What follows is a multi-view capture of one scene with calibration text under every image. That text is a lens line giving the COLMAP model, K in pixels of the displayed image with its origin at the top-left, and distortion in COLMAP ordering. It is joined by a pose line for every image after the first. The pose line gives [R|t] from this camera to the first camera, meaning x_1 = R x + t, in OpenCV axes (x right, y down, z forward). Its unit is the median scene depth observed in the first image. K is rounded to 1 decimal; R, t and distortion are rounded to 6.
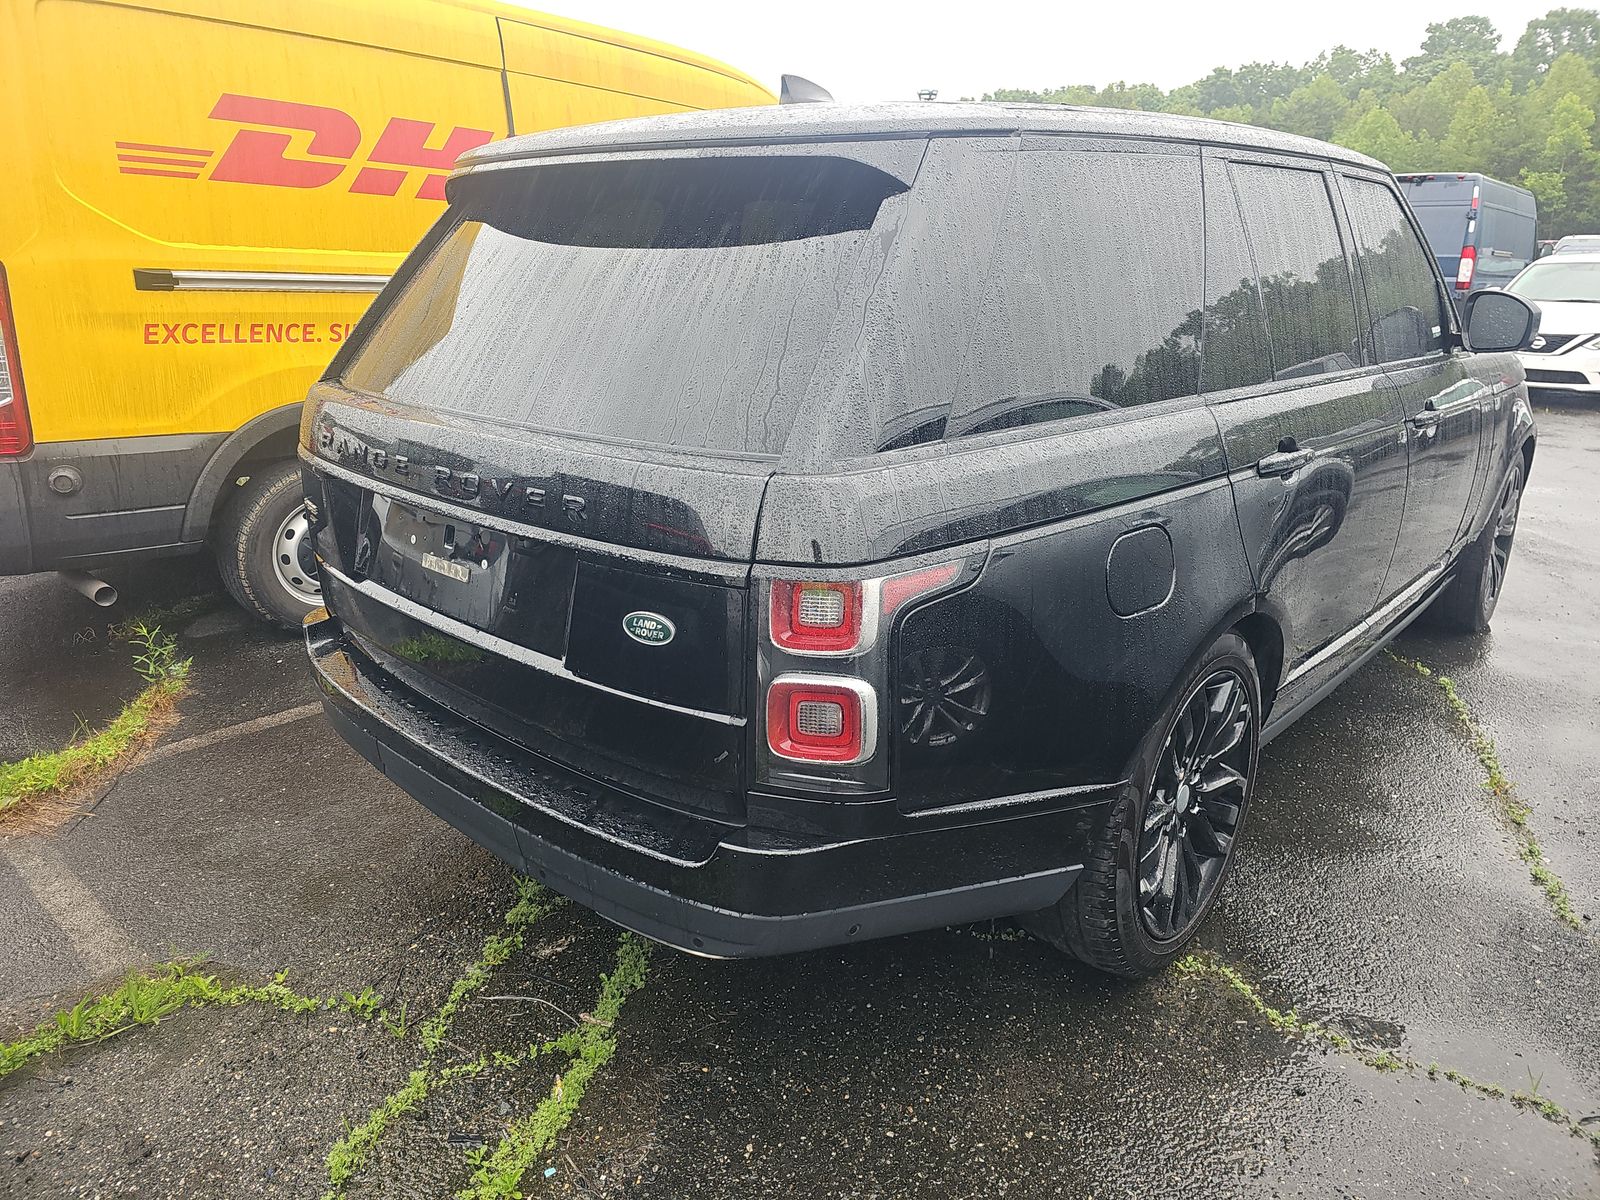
lens RADIAL K [[1068.2, 0, 804.6], [0, 1068.2, 592.6], [0, 0, 1]] dist [0.060814, -0.059406]
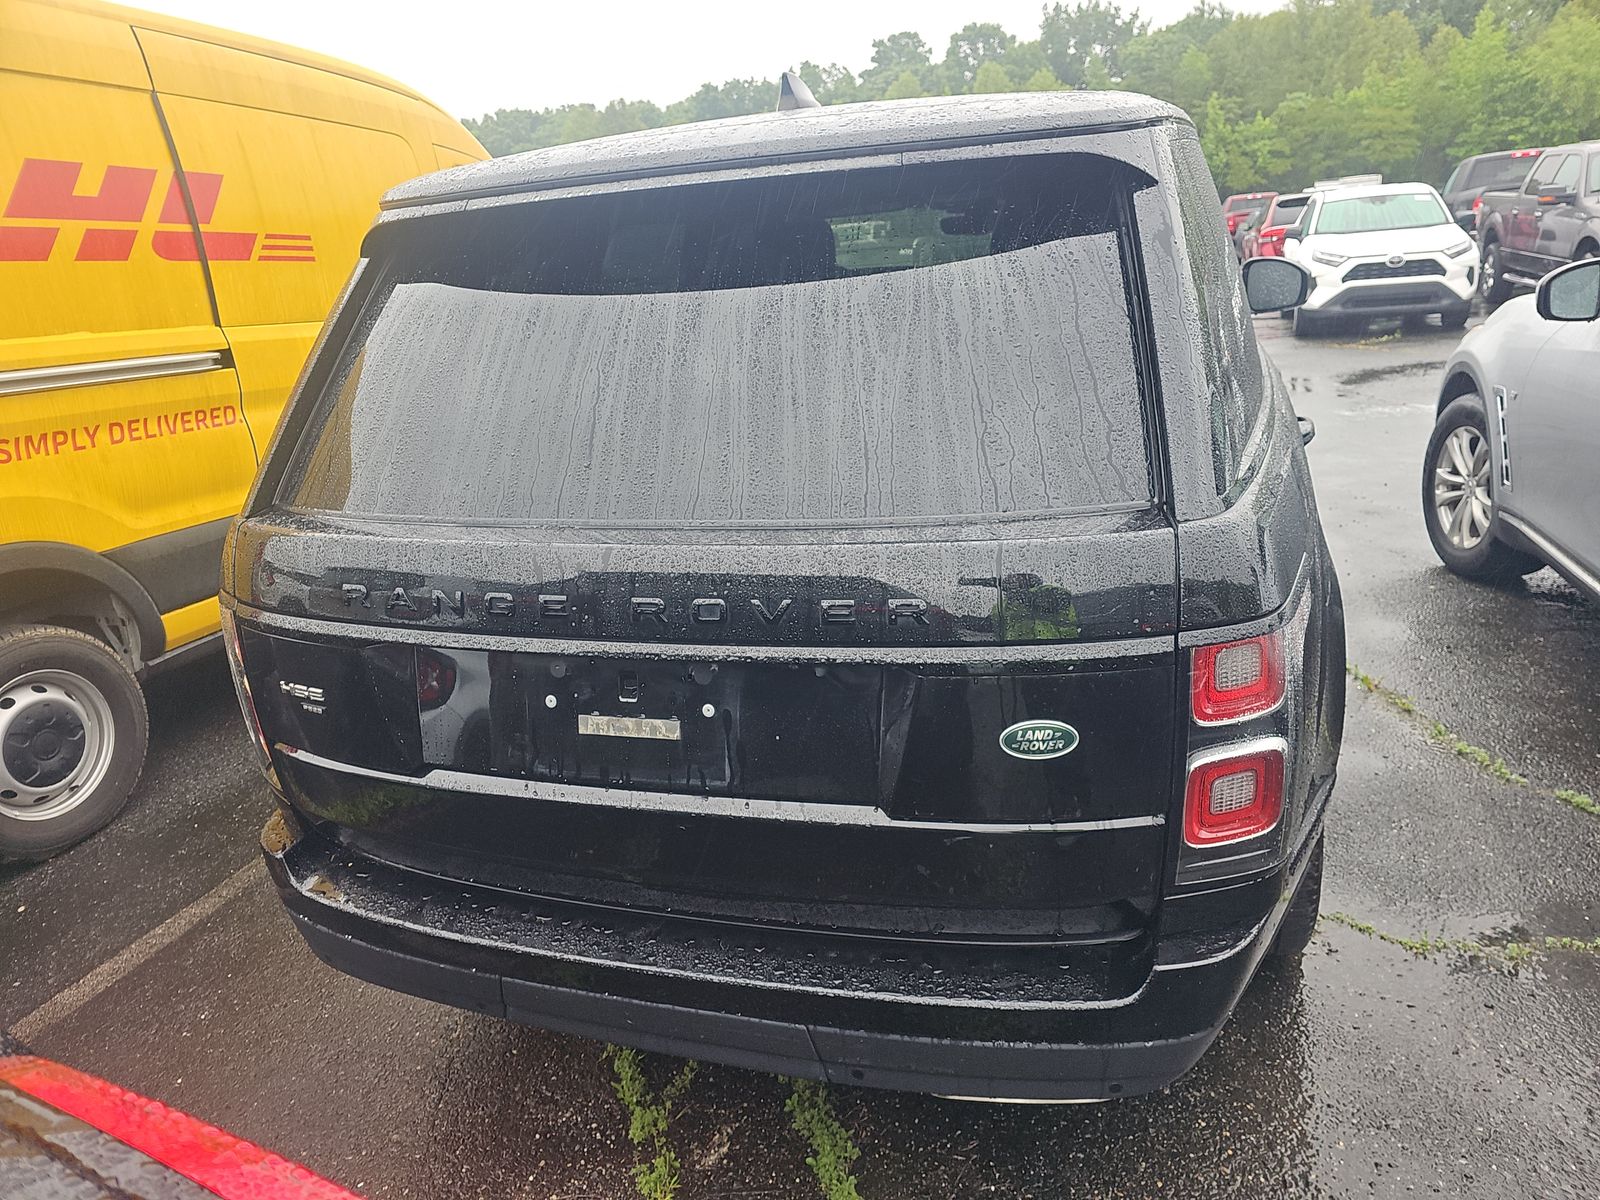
lens RADIAL K [[1068.8, 0, 800.0], [0, 1068.8, 600.0], [0, 0, 1]] dist [0.018023, -0.000685]
pose [[0.906080, -0.205267, 0.369978, -0.394908], [0.207899, 0.977586, 0.033227, -0.090116], [-0.368506, 0.046812, 0.928446, 0.209934]]
